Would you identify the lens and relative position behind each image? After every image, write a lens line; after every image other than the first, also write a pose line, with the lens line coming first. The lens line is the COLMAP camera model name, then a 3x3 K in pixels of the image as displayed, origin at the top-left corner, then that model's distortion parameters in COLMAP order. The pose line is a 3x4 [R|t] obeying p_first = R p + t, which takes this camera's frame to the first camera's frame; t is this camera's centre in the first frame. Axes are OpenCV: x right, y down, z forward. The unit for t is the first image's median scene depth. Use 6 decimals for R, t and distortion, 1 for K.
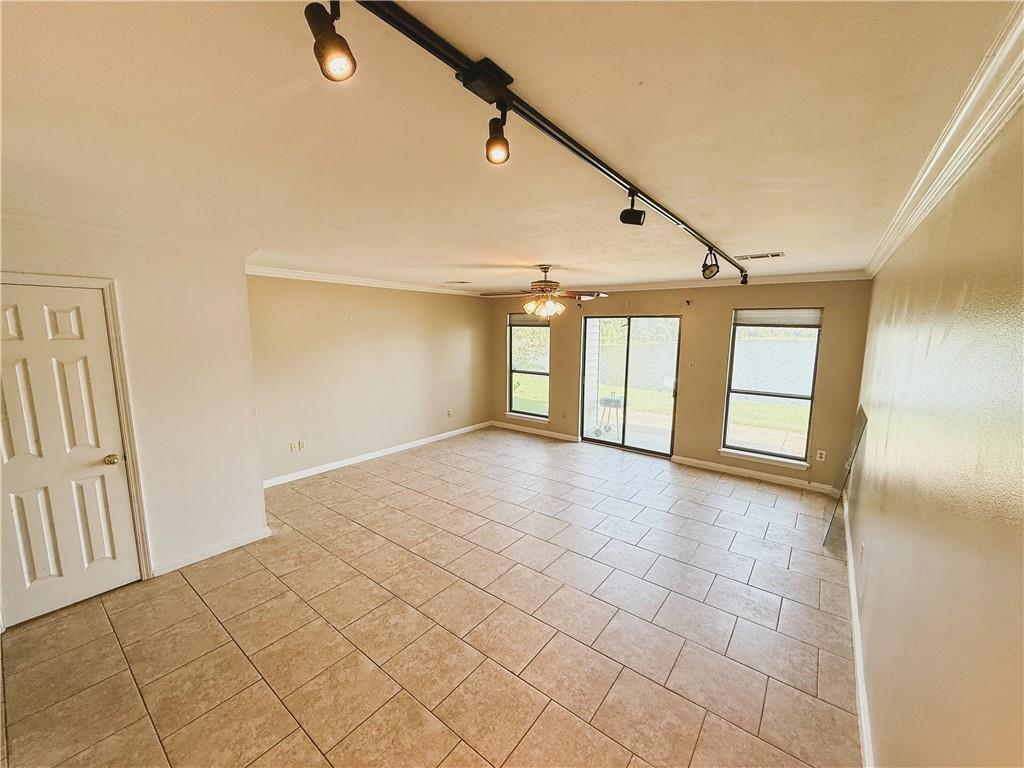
lens RADIAL K [[408.2, 0, 514.9], [0, 408.2, 383.9], [0, 0, 1]] dist [0.003184, 0.000241]
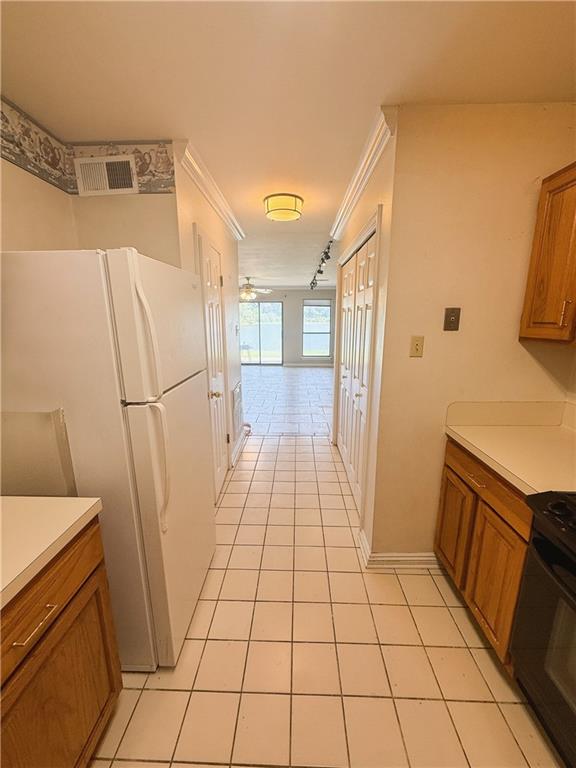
lens RADIAL K [[306.1, 0, 286.7], [0, 306.1, 383.5], [0, 0, 1]] dist [0.003184, 0.000241]
pose [[0.809536, -0.135017, 0.571333, -0.763153], [0.089319, 0.990191, 0.107443, 0.130914], [-0.580235, -0.035947, 0.813655, -0.526684]]
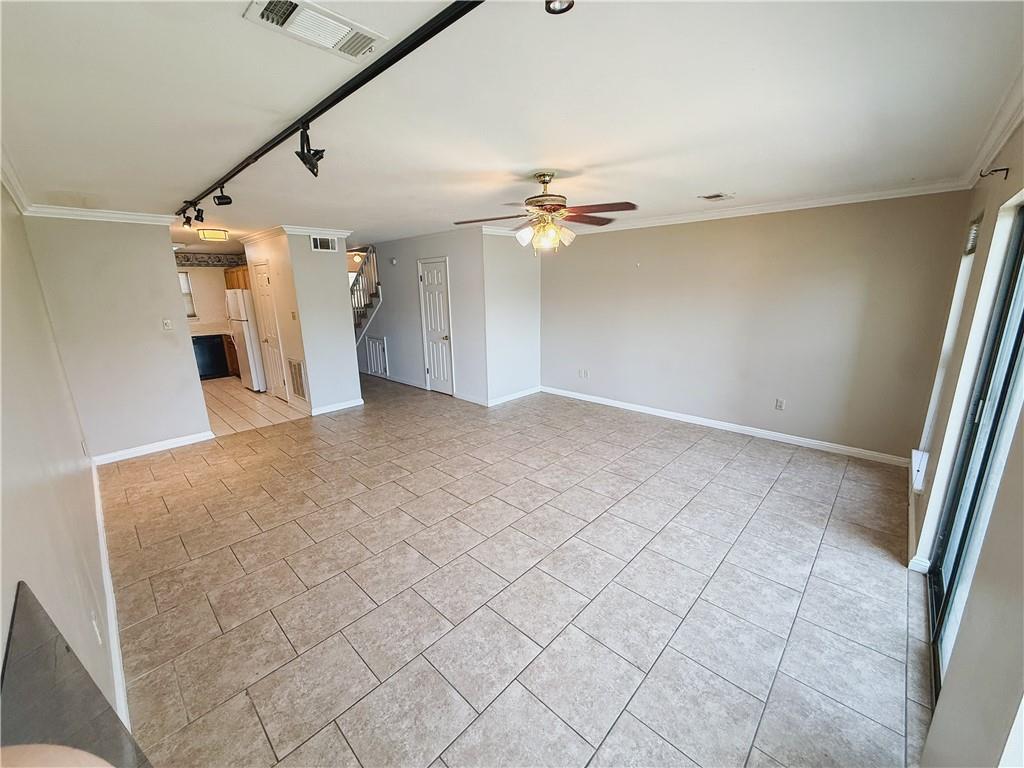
lens RADIAL K [[408.2, 0, 512.8], [0, 408.2, 386.3], [0, 0, 1]] dist [0.003184, 0.000241]
pose [[-0.097558, 0.234533, -0.967200, 0.763176], [-0.121338, 0.961783, 0.245459, -0.098095], [0.987805, 0.141304, -0.065372, 0.941224]]
